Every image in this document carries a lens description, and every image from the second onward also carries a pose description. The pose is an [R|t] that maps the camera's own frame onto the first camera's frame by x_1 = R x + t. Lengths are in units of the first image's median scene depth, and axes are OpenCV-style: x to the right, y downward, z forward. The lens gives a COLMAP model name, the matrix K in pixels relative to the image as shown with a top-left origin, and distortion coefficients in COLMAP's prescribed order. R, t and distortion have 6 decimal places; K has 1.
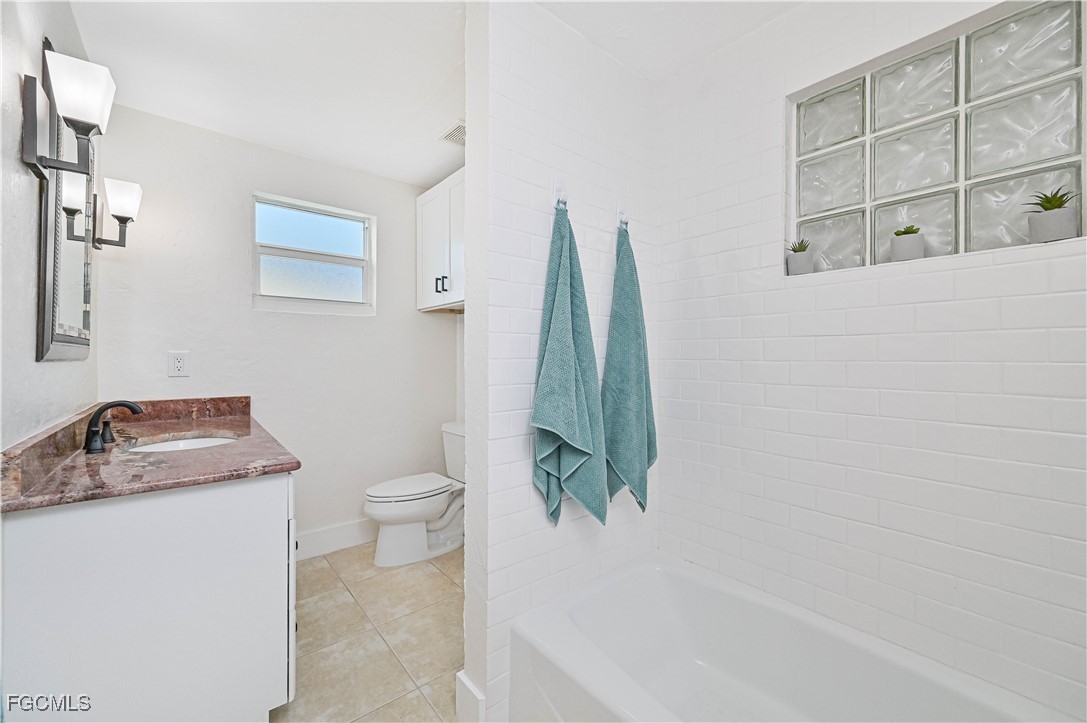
lens RADIAL K [[434.0, 0, 540.2], [0, 434.0, 356.6], [0, 0, 1]] dist [-0.001056, 0.000434]
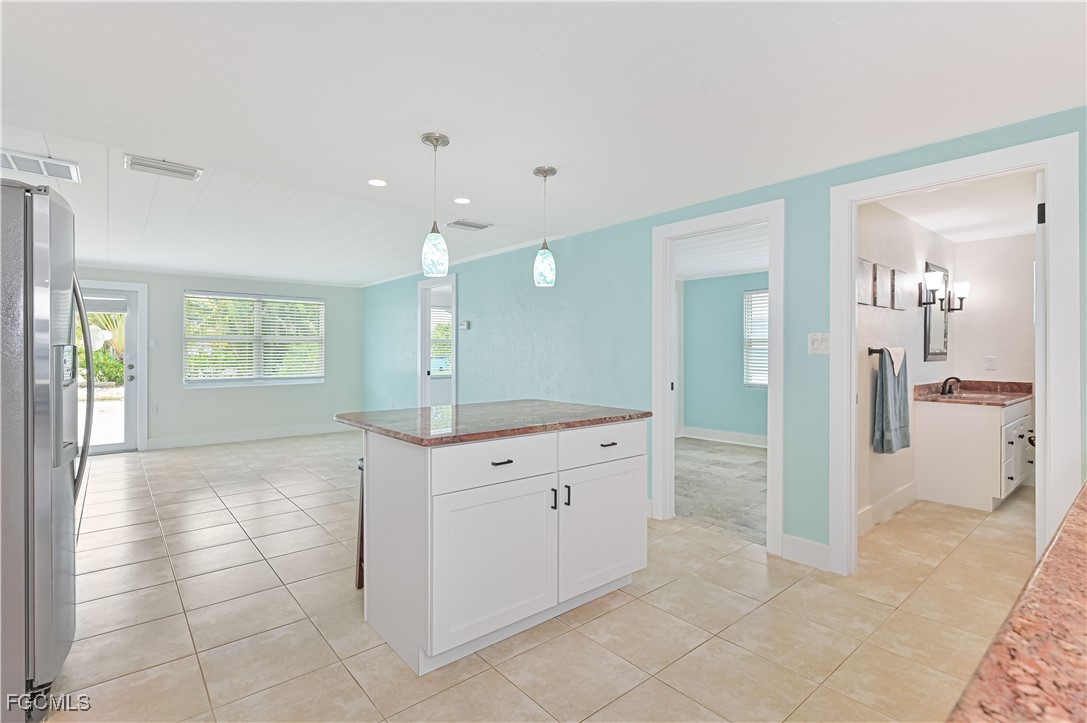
lens RADIAL K [[505.8, 0, 543.5], [0, 505.8, 351.3], [0, 0, 1]] dist [0.001245, 0.000510]
pose [[0.009084, -0.006461, -0.999938, 1.446391], [-0.000866, 0.999979, -0.006469, -0.020979], [0.999958, 0.000925, 0.009078, -1.047371]]
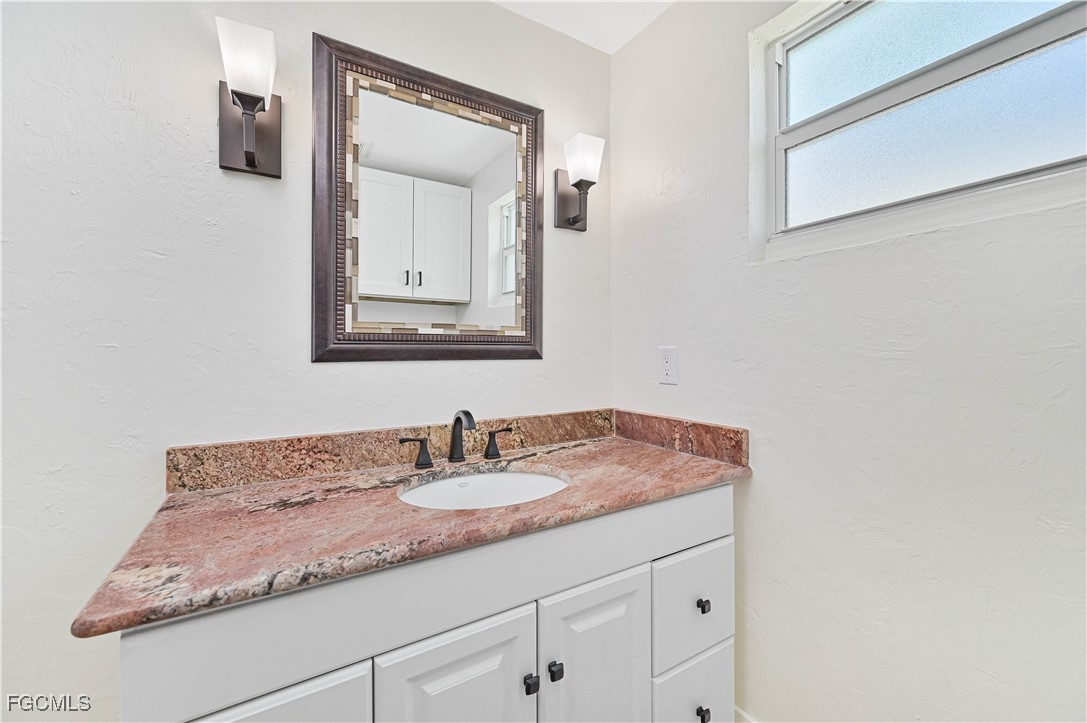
lens RADIAL K [[434.0, 0, 544.8], [0, 434.0, 362.9], [0, 0, 1]] dist [-0.001056, 0.000434]
pose [[-0.140588, 0.025117, -0.989750, -0.136654], [0.009007, 0.999669, 0.024090, -0.004539], [0.990027, -0.005528, -0.140768, 0.918197]]
